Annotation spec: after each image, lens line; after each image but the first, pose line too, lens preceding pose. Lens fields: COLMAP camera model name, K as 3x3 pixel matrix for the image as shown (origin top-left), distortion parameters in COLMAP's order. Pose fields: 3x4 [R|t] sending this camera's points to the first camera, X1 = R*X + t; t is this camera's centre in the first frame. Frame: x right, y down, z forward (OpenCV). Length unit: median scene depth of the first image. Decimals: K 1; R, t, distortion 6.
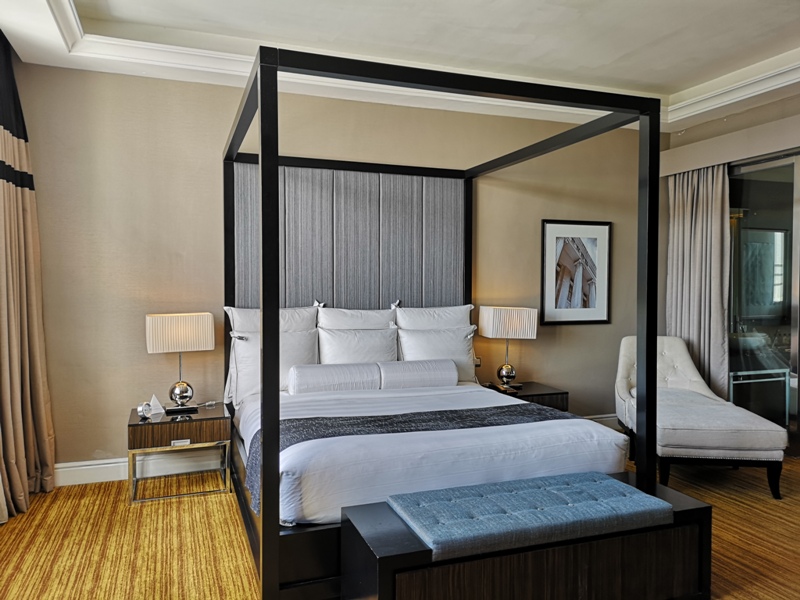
lens RADIAL K [[615.5, 0, 400.5], [0, 615.5, 306.2], [0, 0, 1]] dist [0.067254, -0.065330]
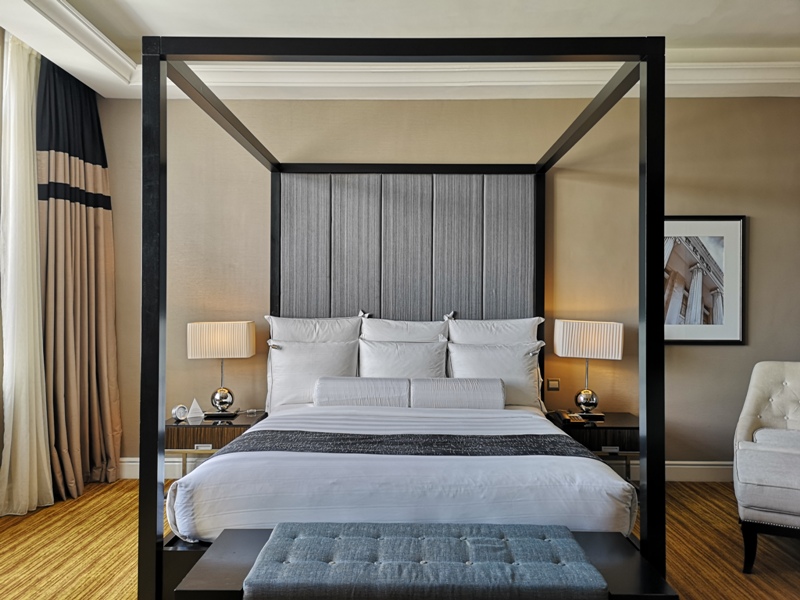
lens RADIAL K [[615.5, 0, 398.9], [0, 615.5, 304.3], [0, 0, 1]] dist [0.067254, -0.065330]
pose [[0.933430, 0.000720, -0.358760, 0.263353], [-0.014918, 0.999211, -0.036809, 0.015378], [0.358450, 0.039710, 0.932704, 0.131077]]
